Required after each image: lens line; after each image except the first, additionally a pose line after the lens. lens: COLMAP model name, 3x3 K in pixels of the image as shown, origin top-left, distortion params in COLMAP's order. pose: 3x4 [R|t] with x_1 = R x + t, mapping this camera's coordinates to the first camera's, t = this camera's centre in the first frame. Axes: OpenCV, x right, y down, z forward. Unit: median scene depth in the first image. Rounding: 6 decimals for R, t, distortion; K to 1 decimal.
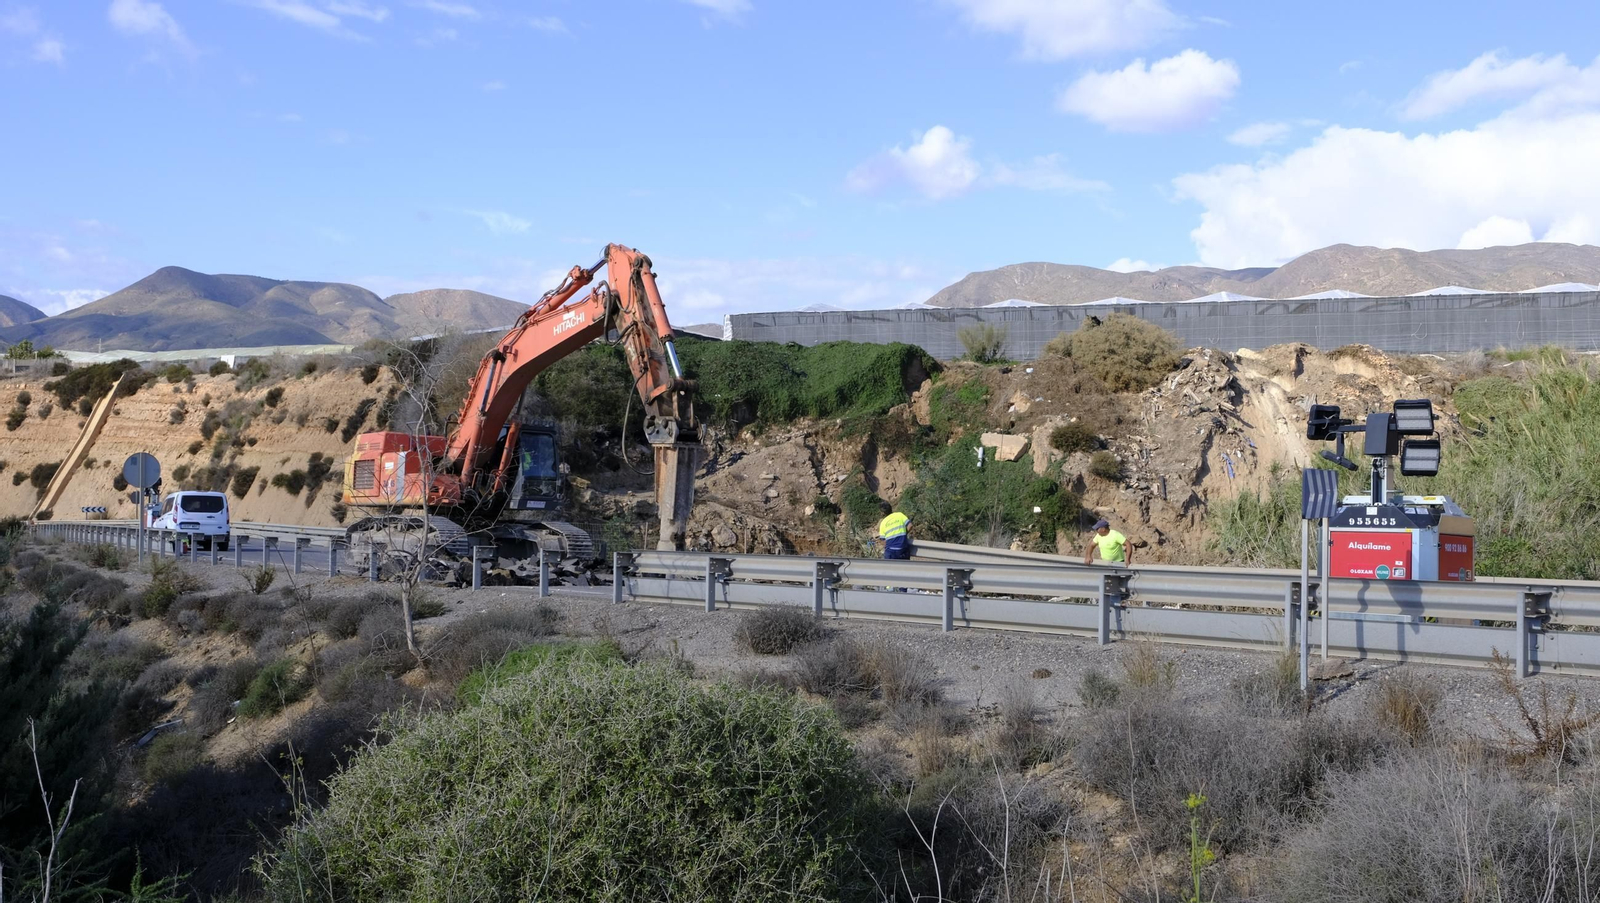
lens RADIAL K [[1530.0, 0, 800.0], [0, 1530.0, 451.5], [0, 0, 1]] dist [-0.000414, -0.008732]
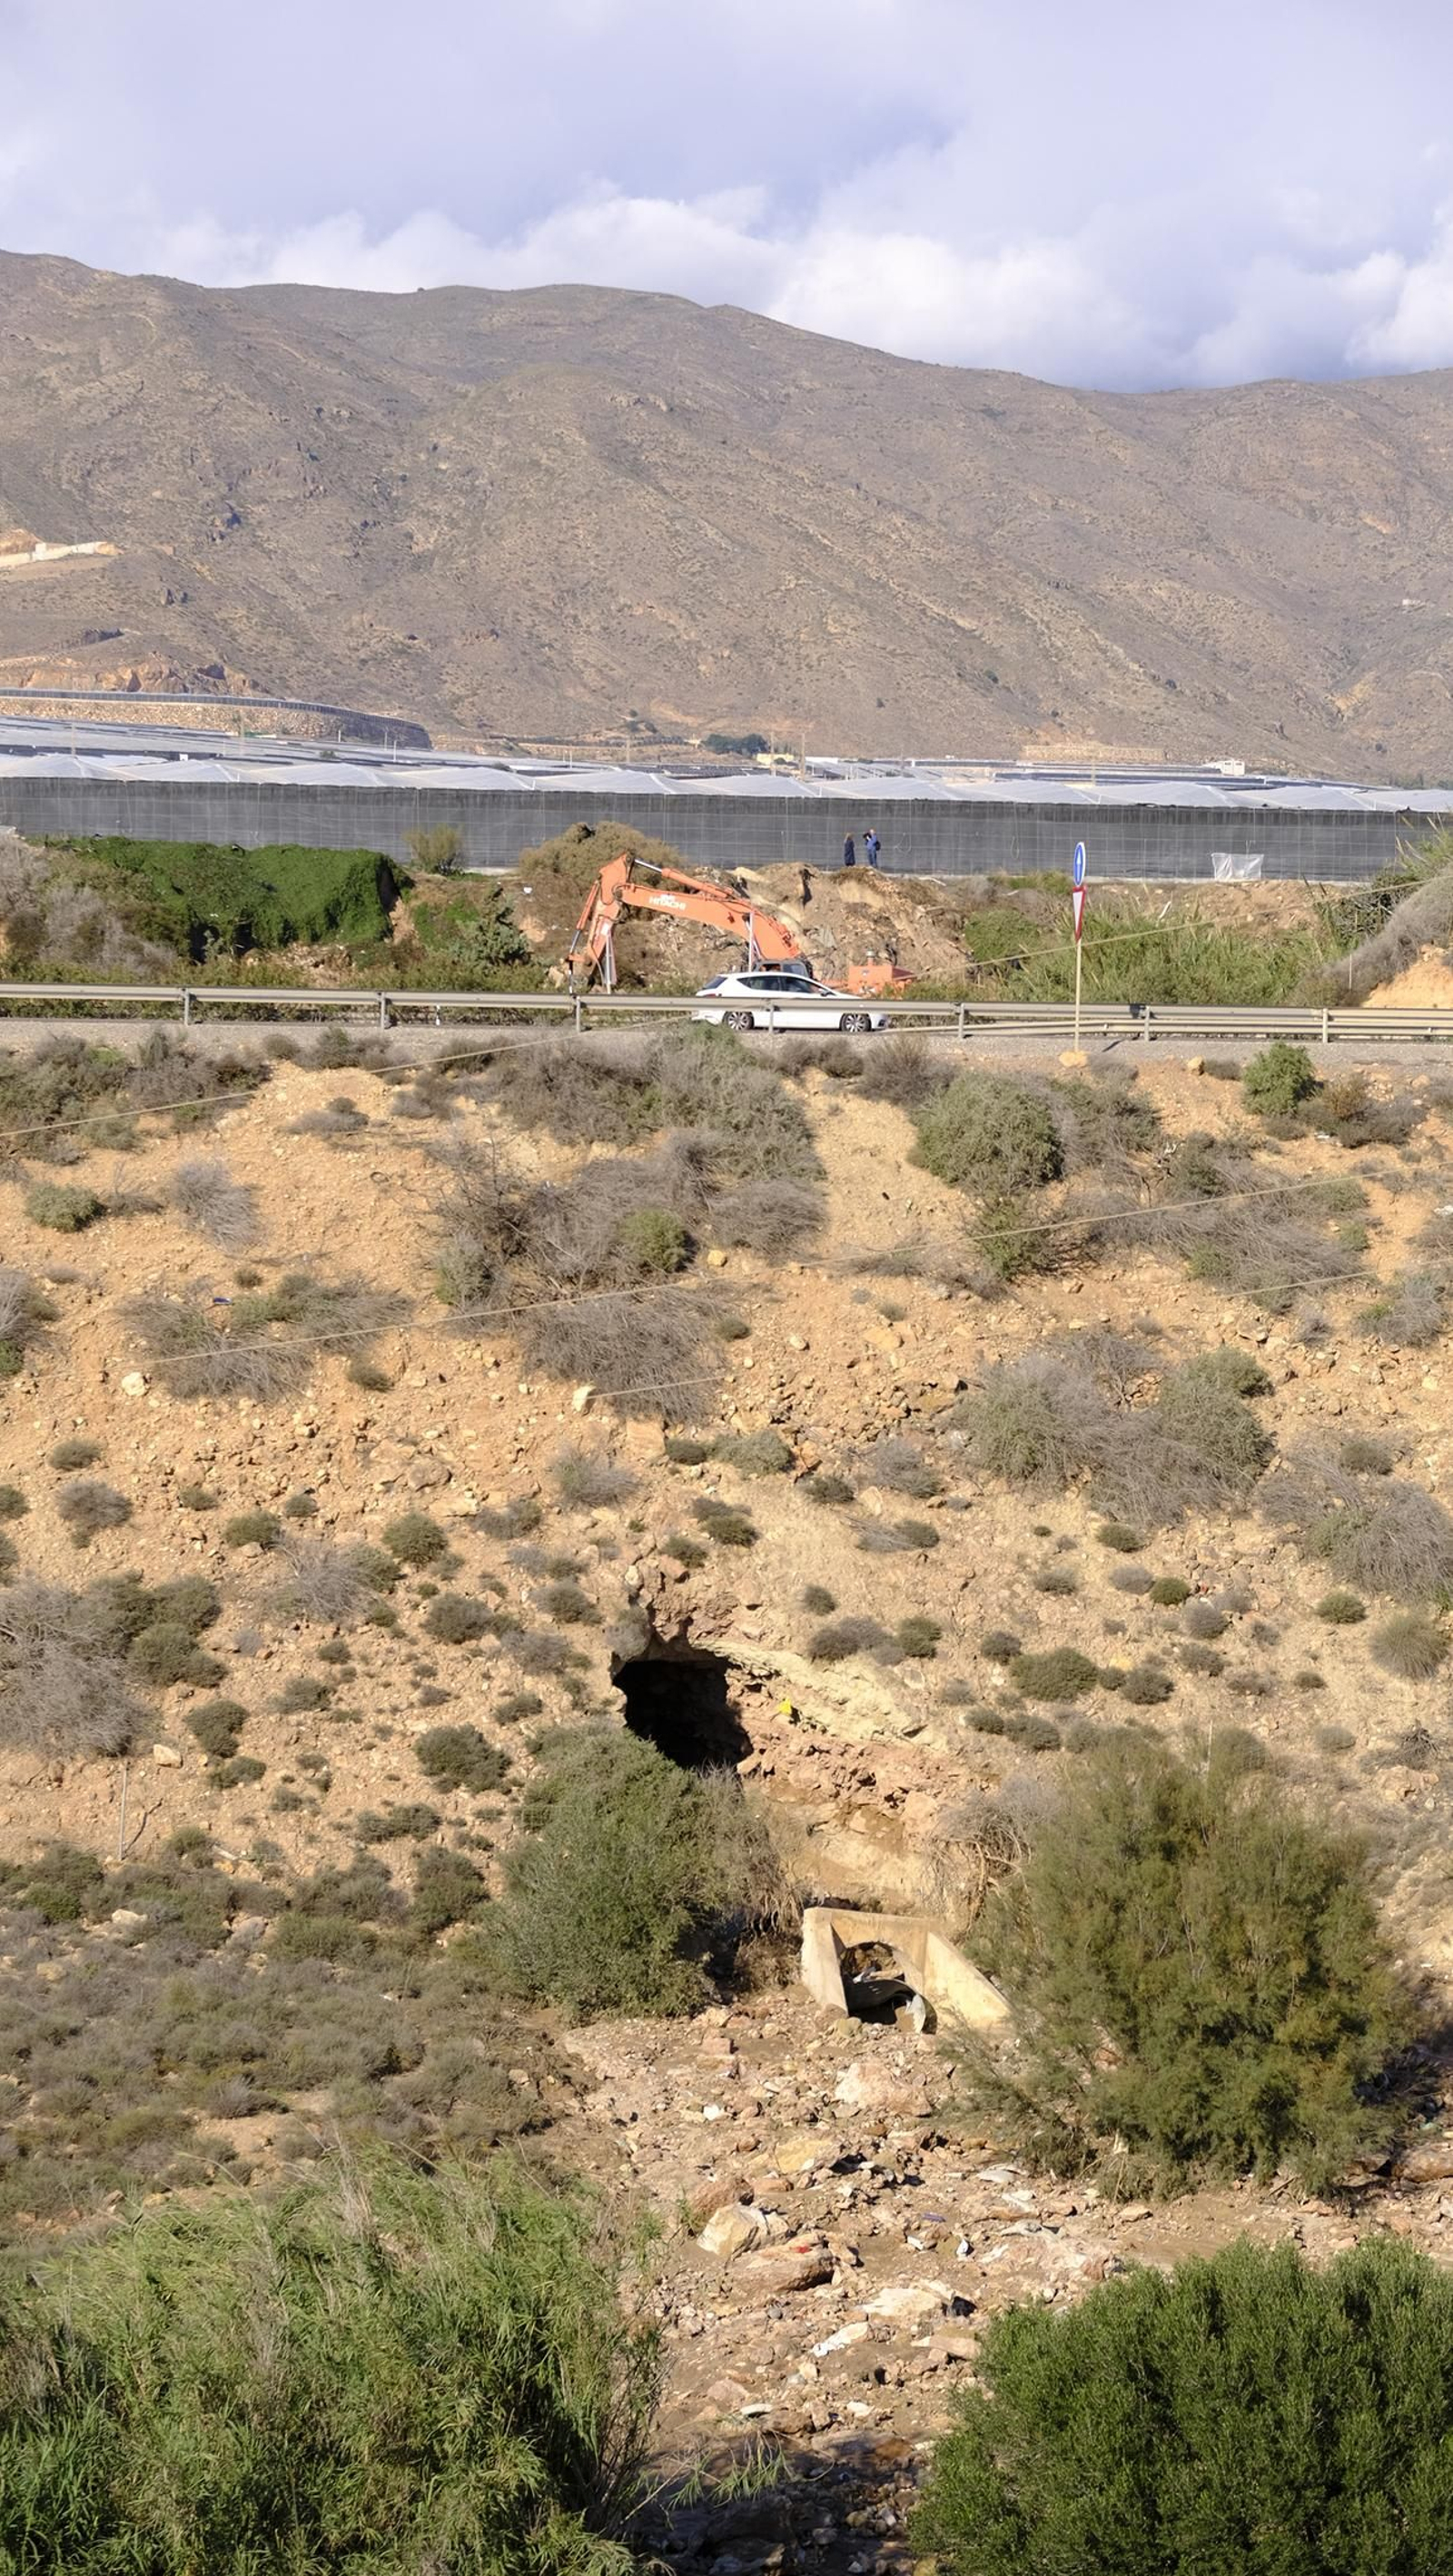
lens RADIAL K [[6152.8, 0, 726.5], [0, 6152.8, 1288.0], [0, 0, 1]] dist [-0.017859, -0.091839]
pose [[0.883810, -0.008686, 0.467765, -1.400939], [-0.016635, 0.998612, 0.049975, -0.005733], [-0.467550, -0.051950, 0.882439, -2.146305]]
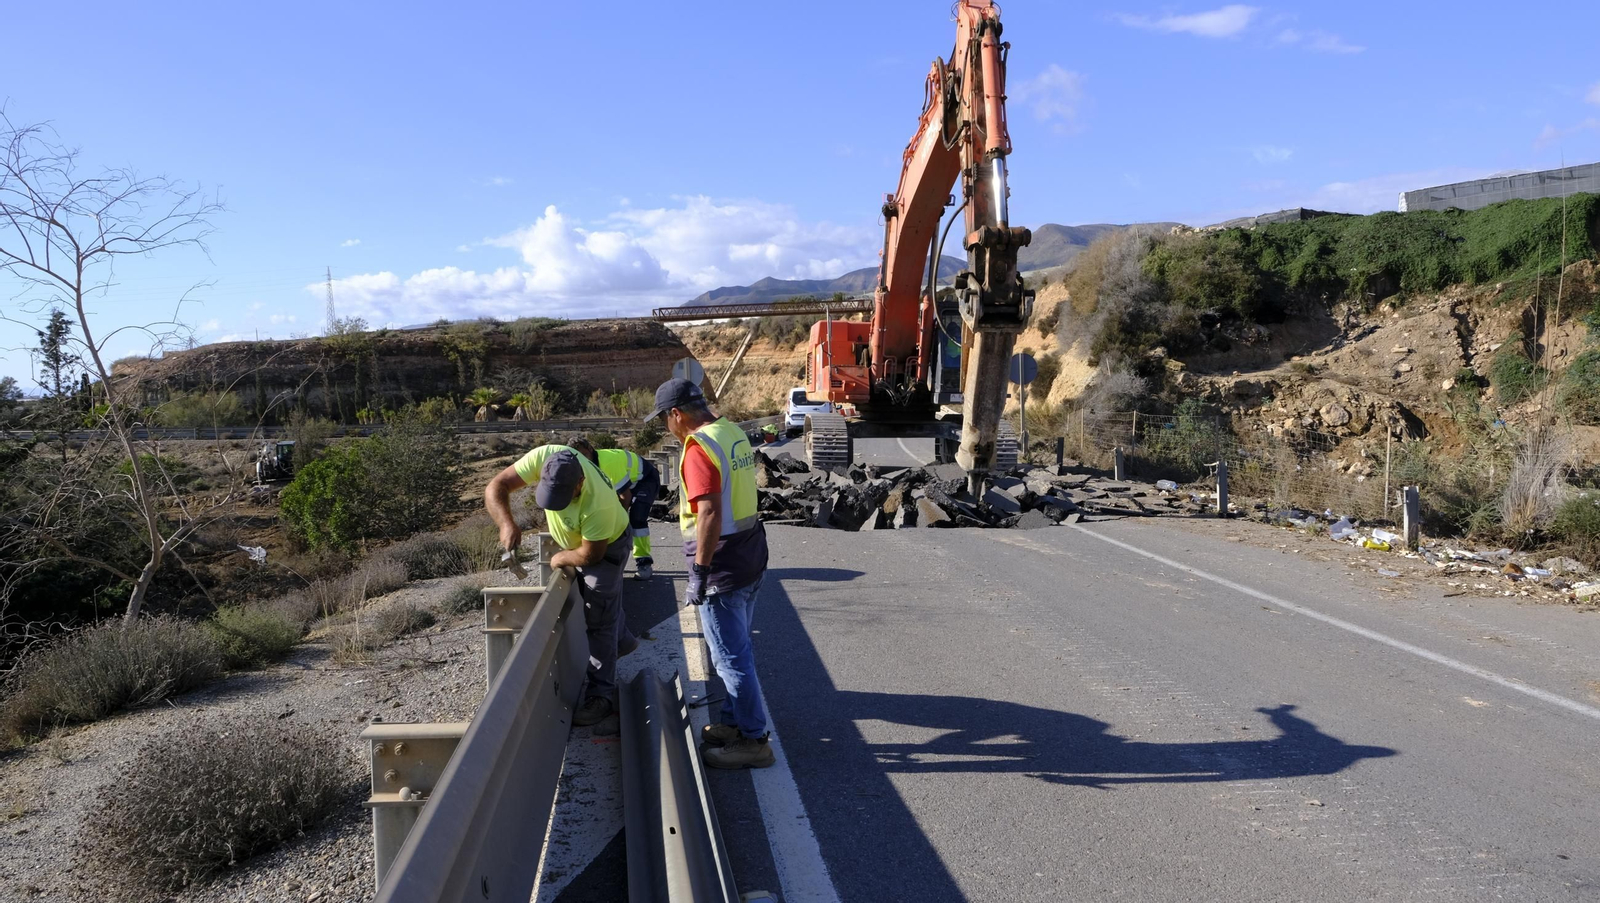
lens RADIAL K [[1079.2, 0, 800.0], [0, 1079.2, 451.5], [0, 0, 1]] dist [-0.029128, 0.006302]
pose [[0.808408, 0.003232, -0.588614, 0.064352], [0.054230, 0.995323, 0.079947, 0.005583], [0.586119, -0.096550, 0.804452, 0.228914]]
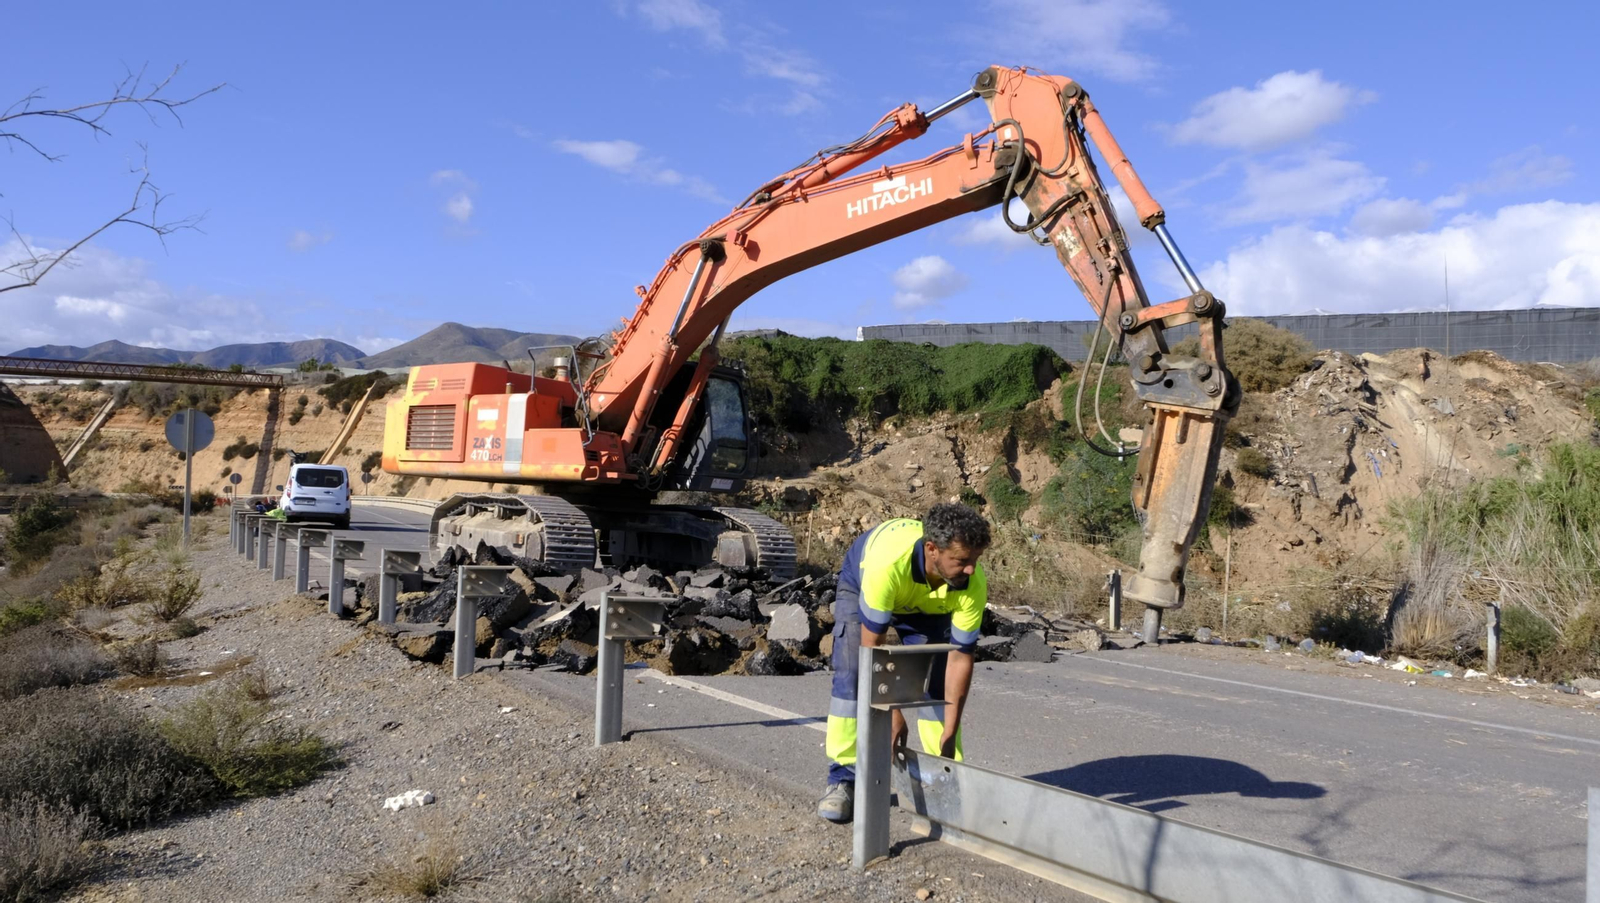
lens RADIAL K [[1079.2, 0, 800.0], [0, 1079.2, 451.5], [0, 0, 1]] dist [-0.029128, 0.006302]
pose [[0.996889, 0.018677, -0.076567, -0.038298], [-0.019179, 0.999799, -0.005823, 0.011539], [0.076443, 0.007273, 0.997047, 0.267081]]
